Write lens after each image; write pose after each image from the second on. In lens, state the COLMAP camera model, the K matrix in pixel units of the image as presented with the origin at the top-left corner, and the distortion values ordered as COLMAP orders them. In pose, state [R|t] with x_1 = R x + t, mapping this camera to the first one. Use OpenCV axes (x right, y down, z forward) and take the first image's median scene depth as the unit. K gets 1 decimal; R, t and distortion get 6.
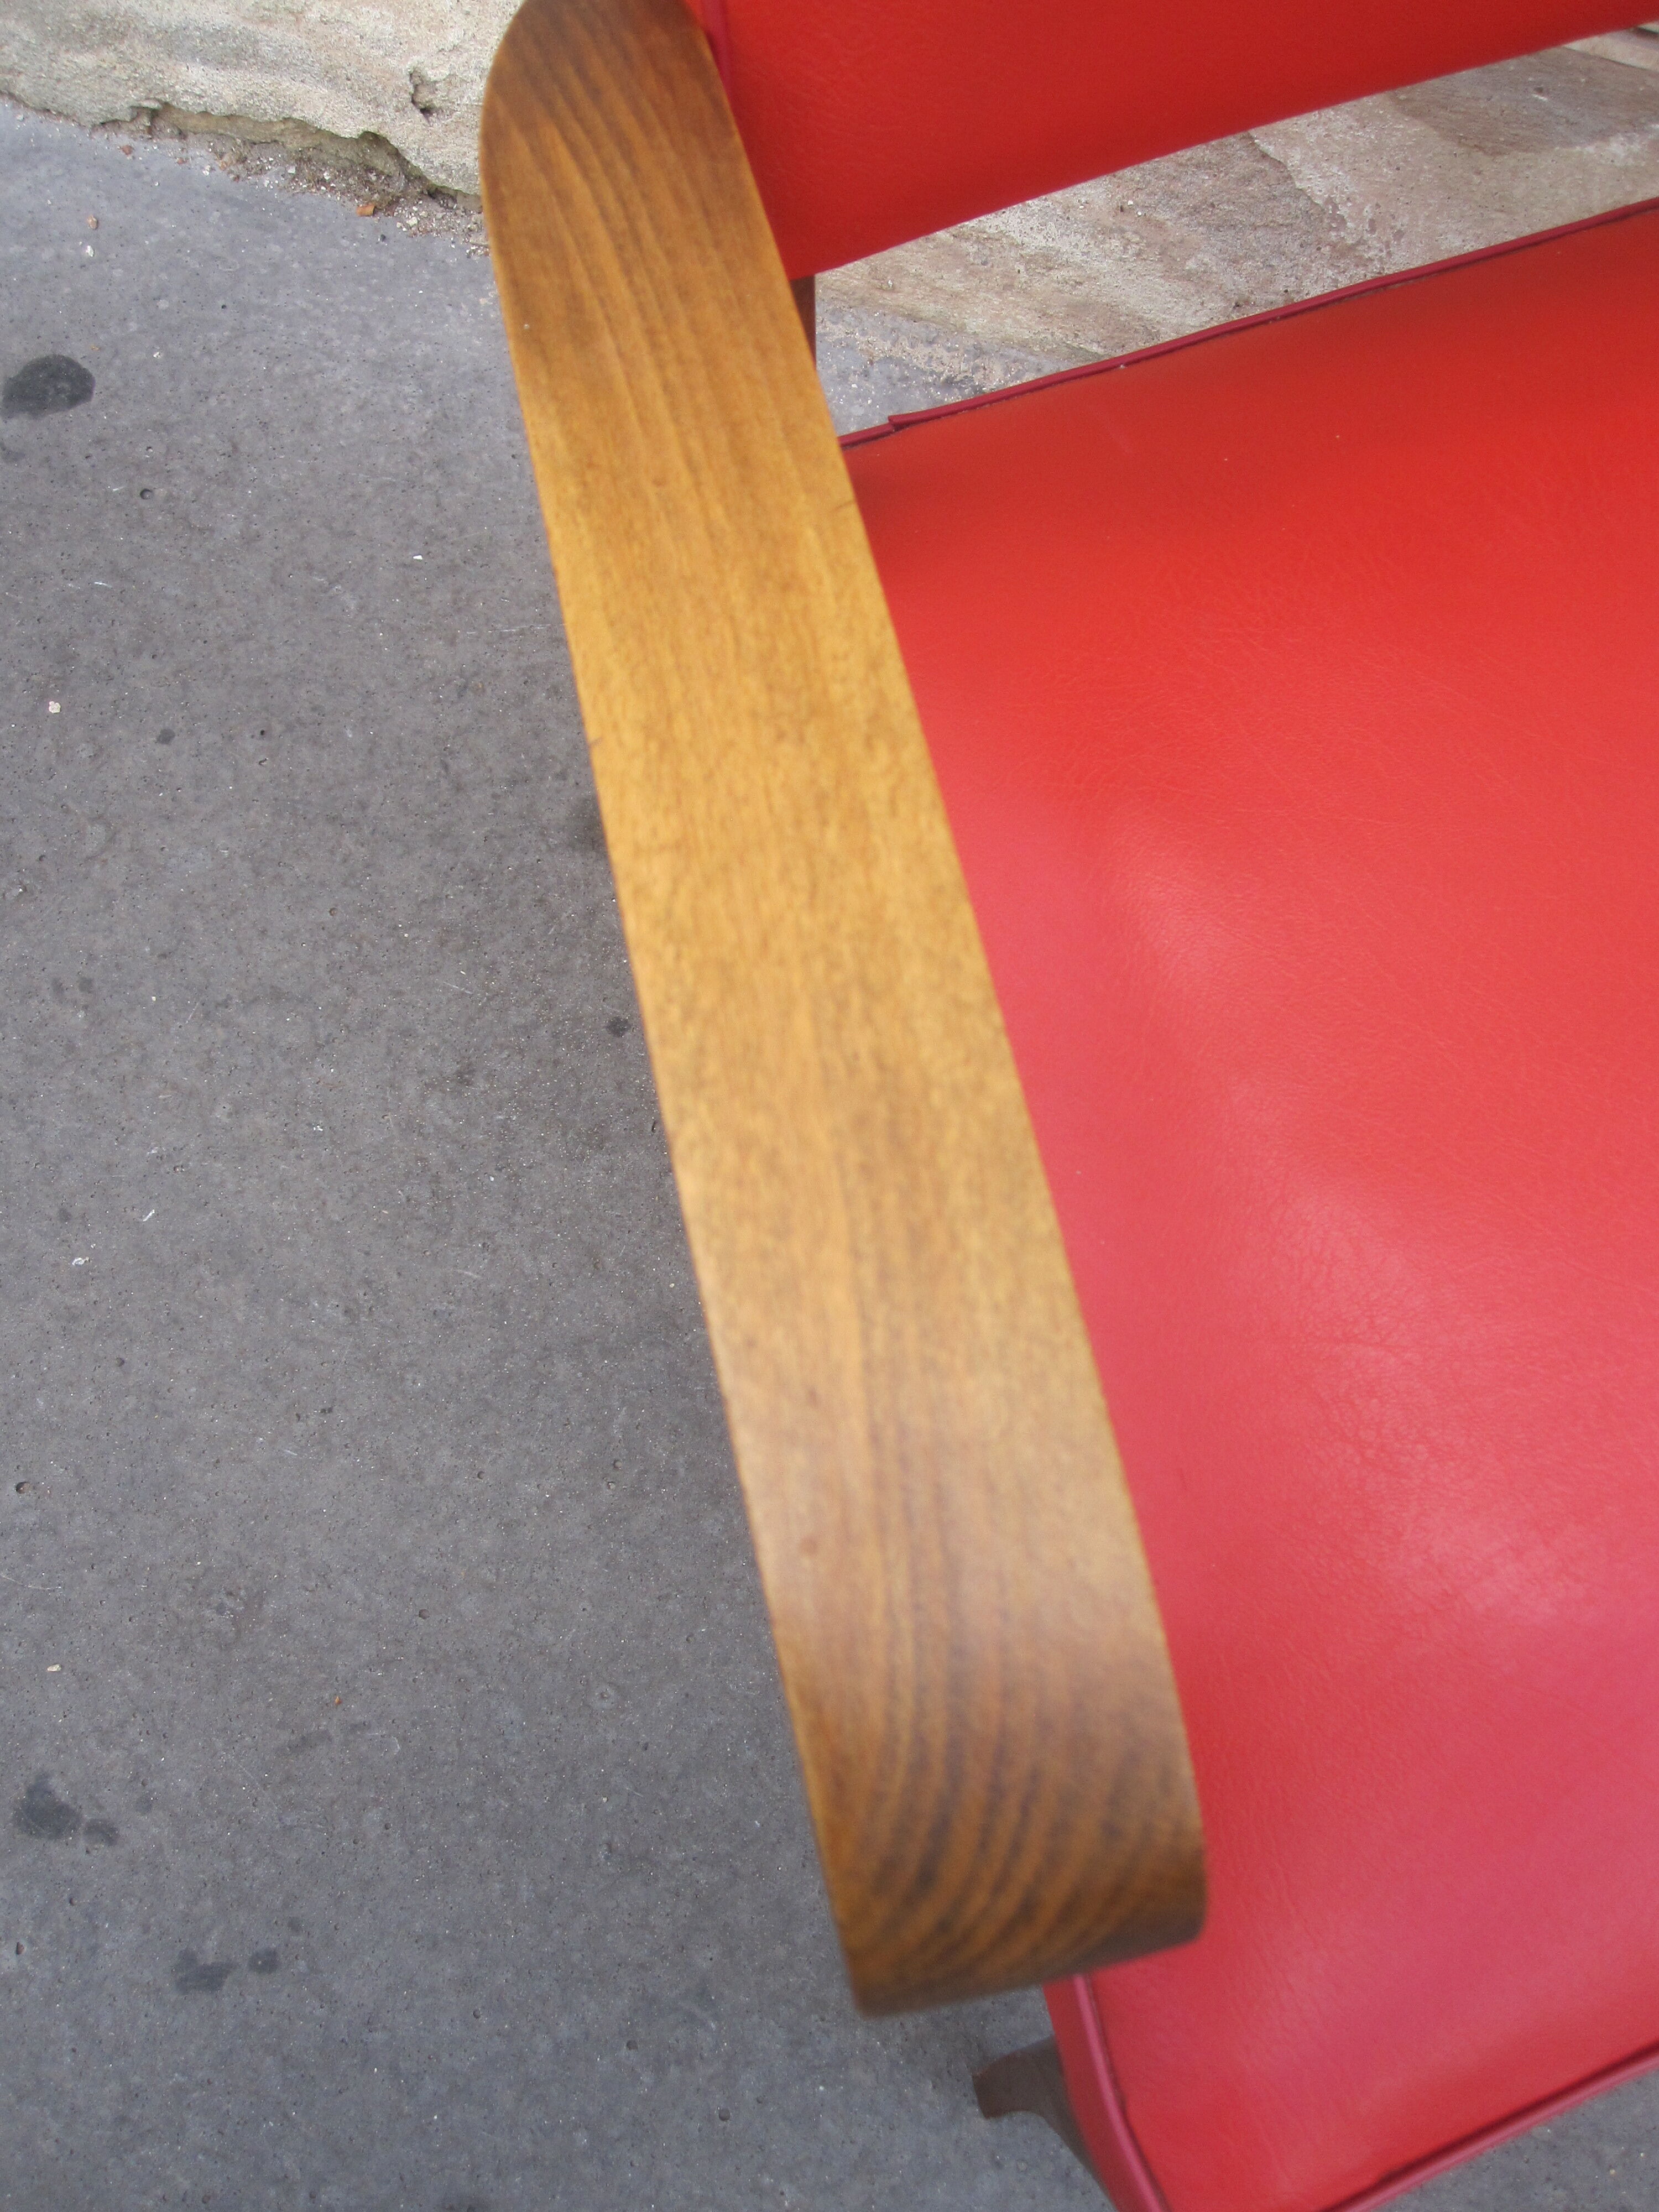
lens RADIAL K [[2169.1, 0, 843.8], [0, 2169.1, 1109.3], [0, 0, 1]] dist [-0.064856, 0.000000]
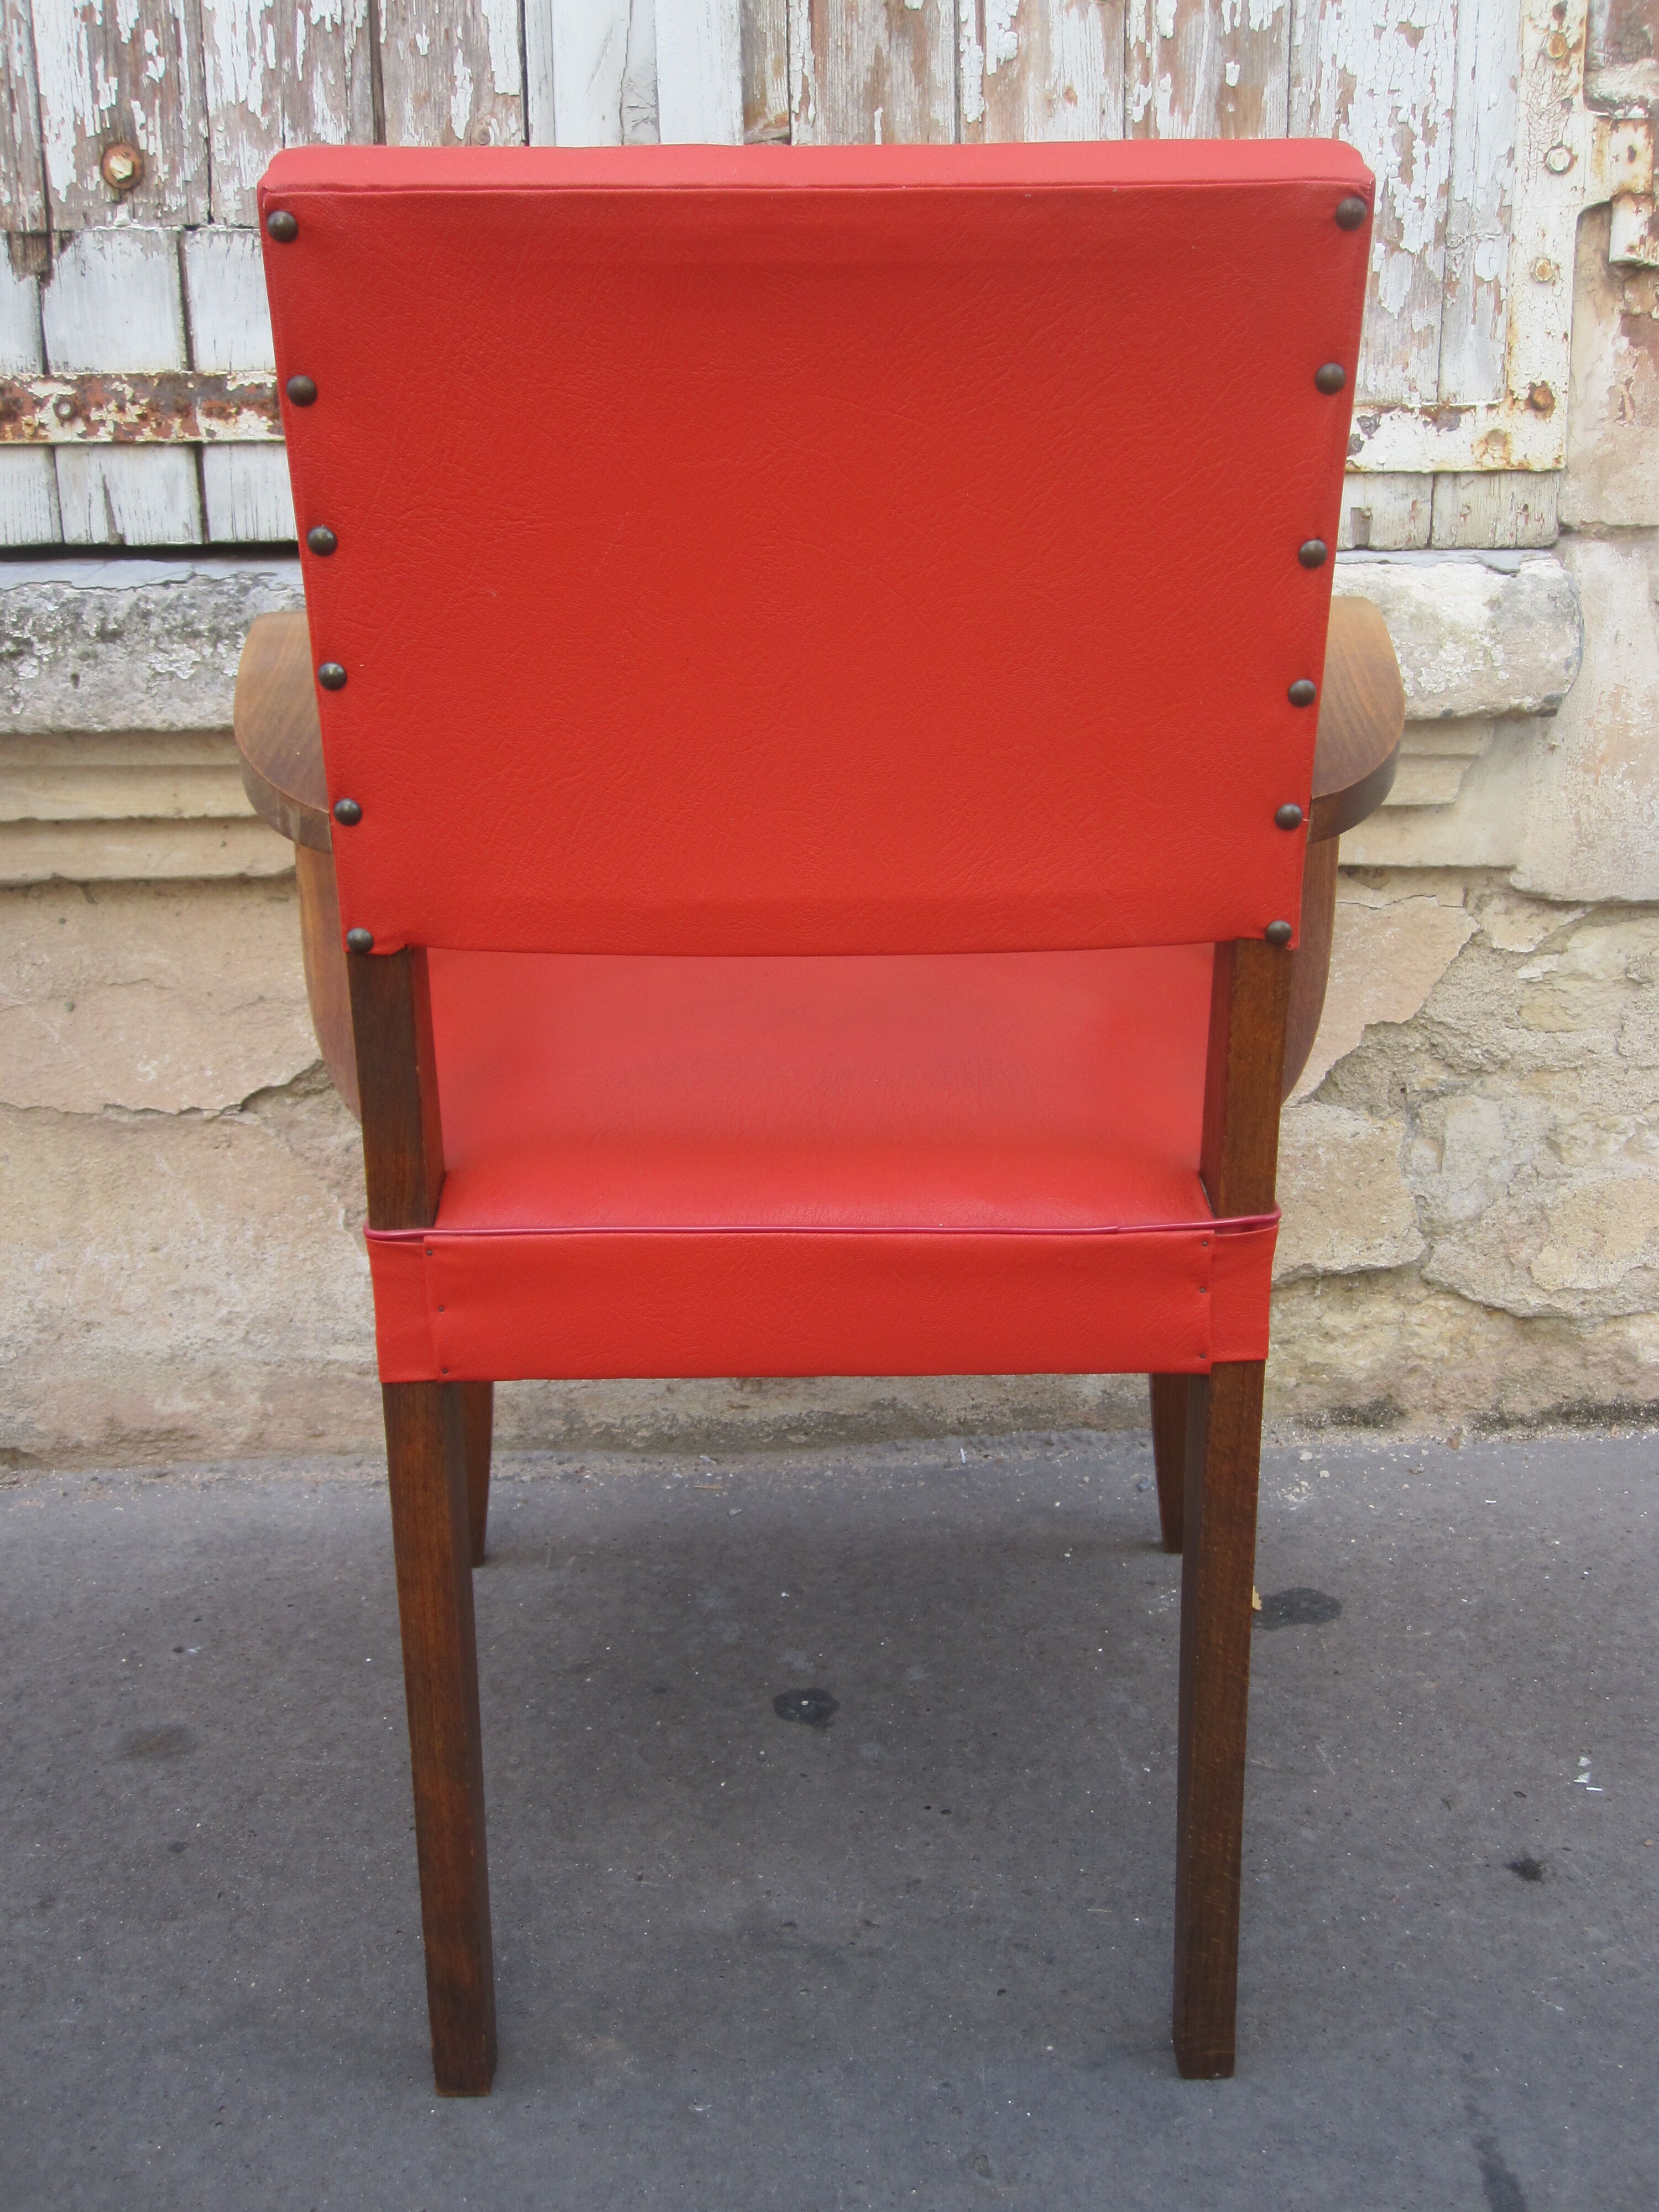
lens RADIAL K [[2169.1, 0, 836.2], [0, 2169.1, 1095.3], [0, 0, 1]] dist [-0.064856, 0.000000]
pose [[0.943089, -0.153037, 0.295234, -0.047944], [0.323547, 0.627362, -0.708332, 0.641884], [-0.076818, 0.763542, 0.641173, -0.077751]]
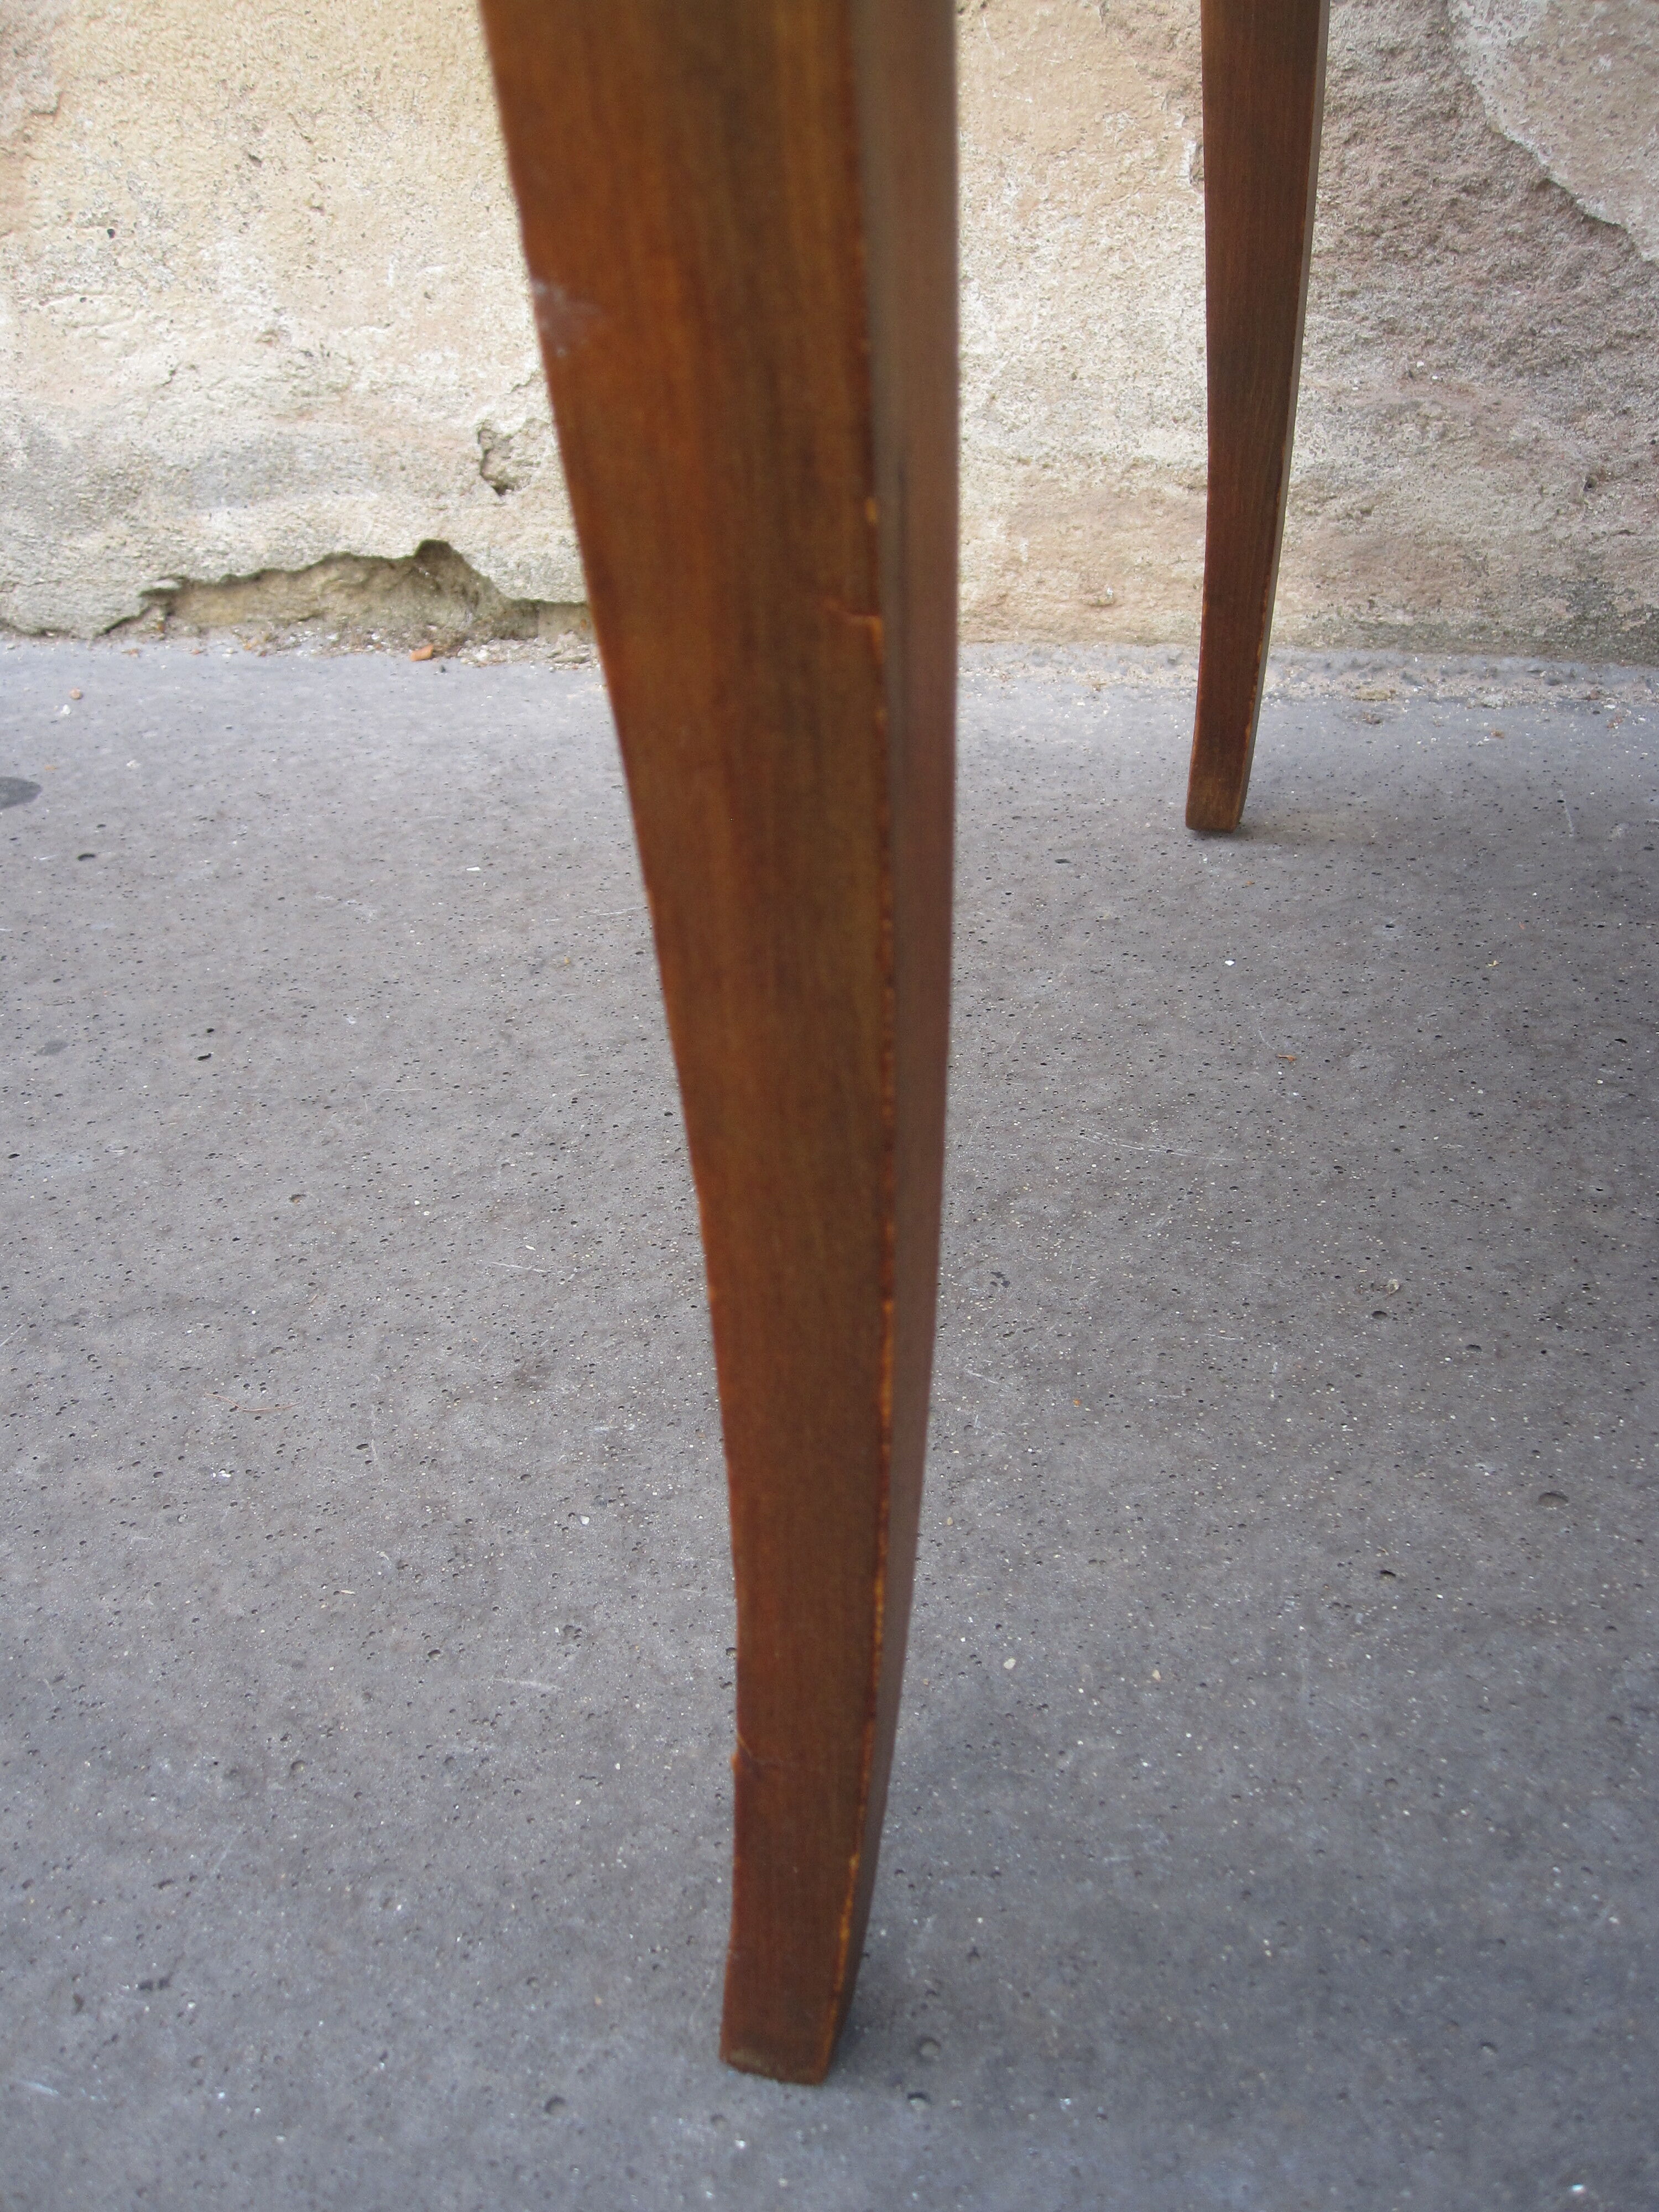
lens RADIAL K [[2169.1, 0, 843.4], [0, 2169.1, 1084.0], [0, 0, 1]] dist [-0.064856, 0.000000]
pose [[0.994107, -0.107268, -0.015650, -0.088571], [0.075303, 0.787178, -0.612111, 0.236171], [0.077980, 0.607325, 0.790617, 0.570891]]
